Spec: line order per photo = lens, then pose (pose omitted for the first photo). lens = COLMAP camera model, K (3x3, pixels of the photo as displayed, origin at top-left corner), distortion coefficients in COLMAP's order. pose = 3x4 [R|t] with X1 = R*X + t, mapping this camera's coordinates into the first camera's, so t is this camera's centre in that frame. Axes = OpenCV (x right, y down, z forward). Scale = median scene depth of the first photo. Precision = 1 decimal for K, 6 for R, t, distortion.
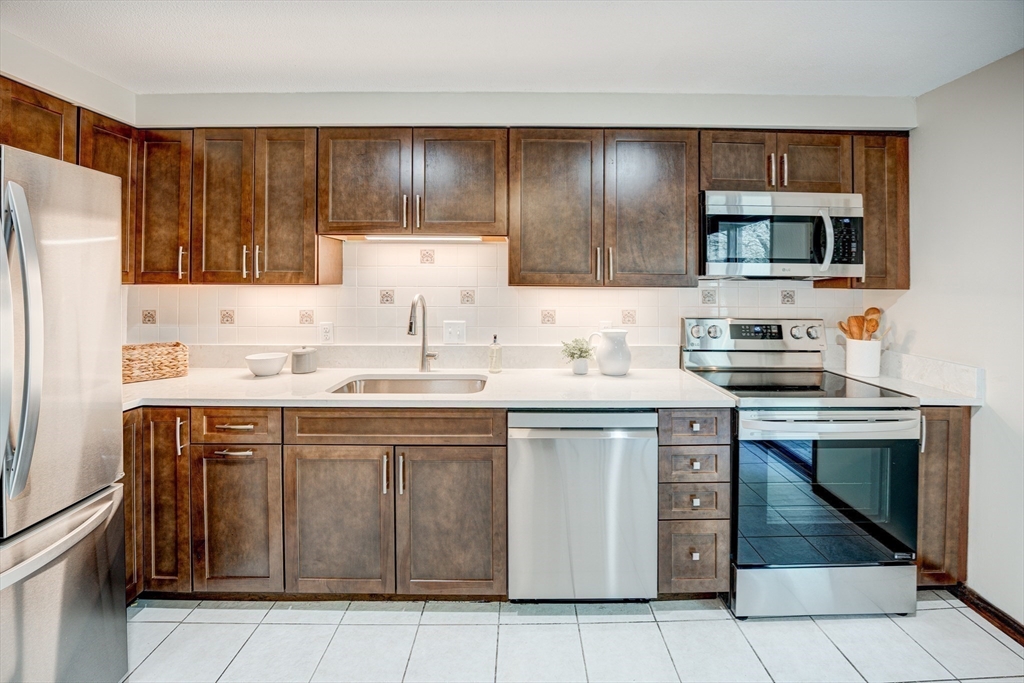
lens RADIAL K [[446.8, 0, 521.1], [0, 446.8, 283.3], [0, 0, 1]] dist [-0.023531, 0.000256]
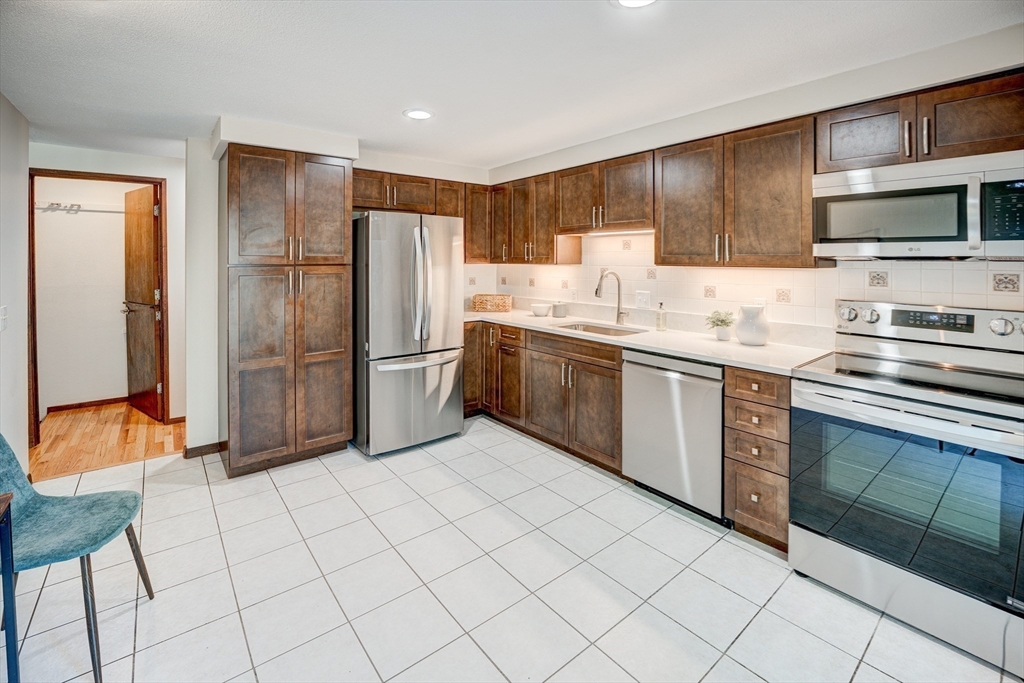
lens RADIAL K [[423.7, 0, 508.3], [0, 423.7, 273.7], [0, 0, 1]] dist [-0.019285, -0.000023]
pose [[0.627947, 0.020536, -0.777985, 0.730276], [-0.004002, 0.999724, 0.023159, 0.002679], [0.778246, -0.011429, 0.627855, -0.168815]]
